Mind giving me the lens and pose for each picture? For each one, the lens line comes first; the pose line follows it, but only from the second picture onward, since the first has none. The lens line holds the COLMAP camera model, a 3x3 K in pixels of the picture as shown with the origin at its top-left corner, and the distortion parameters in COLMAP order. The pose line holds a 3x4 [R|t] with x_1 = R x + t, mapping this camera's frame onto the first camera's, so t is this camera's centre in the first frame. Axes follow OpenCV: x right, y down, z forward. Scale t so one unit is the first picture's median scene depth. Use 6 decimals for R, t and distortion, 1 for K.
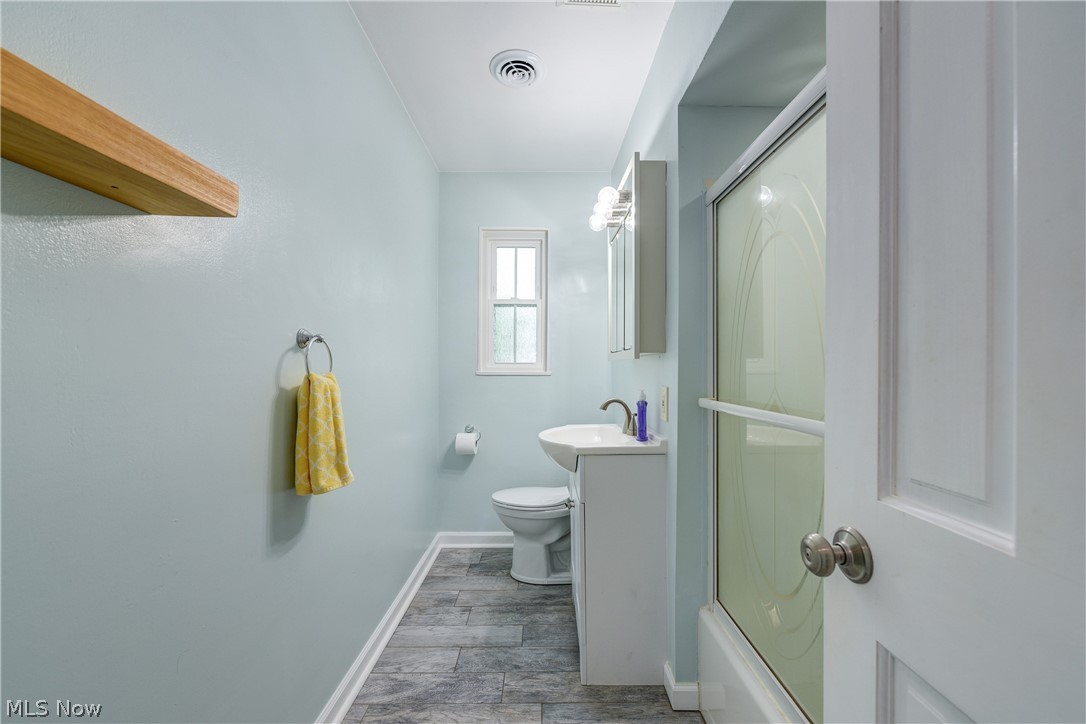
lens RADIAL K [[433.8, 0, 540.6], [0, 433.8, 364.5], [0, 0, 1]] dist [-0.000584, 0.000383]
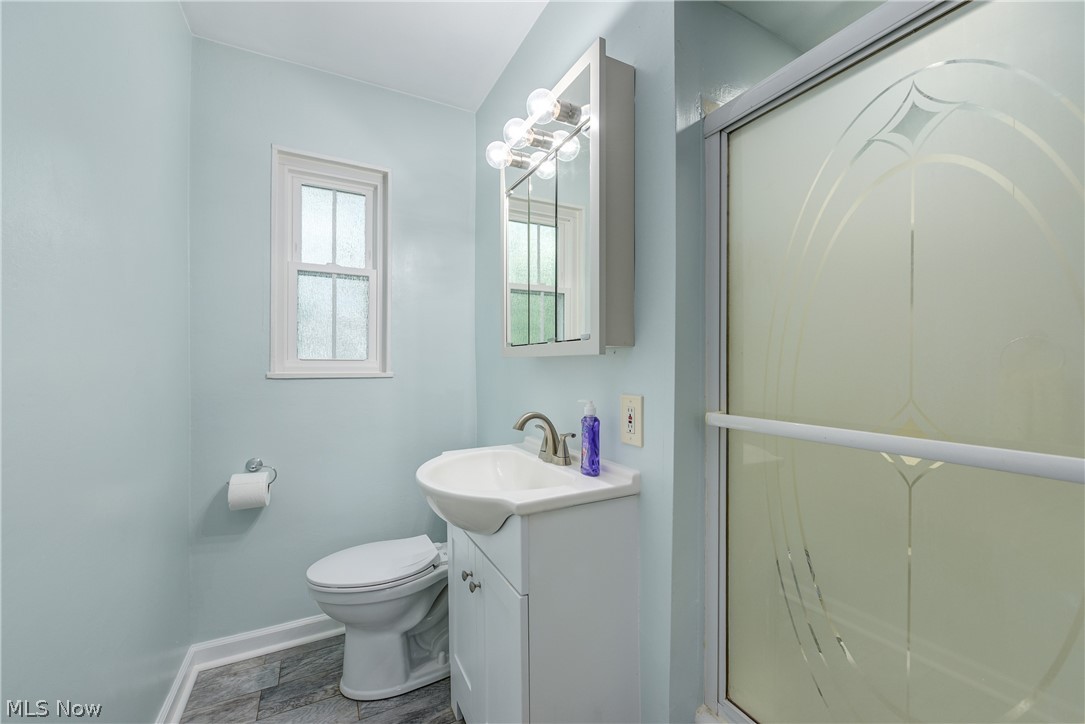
lens RADIAL K [[433.4, 0, 548.0], [0, 433.4, 362.3], [0, 0, 1]] dist [-0.000584, 0.000383]
pose [[0.880981, -0.000391, 0.473152, -0.093741], [-0.000433, 0.999999, 0.001633, -0.001122], [-0.473152, -0.001644, 0.880979, 0.271852]]
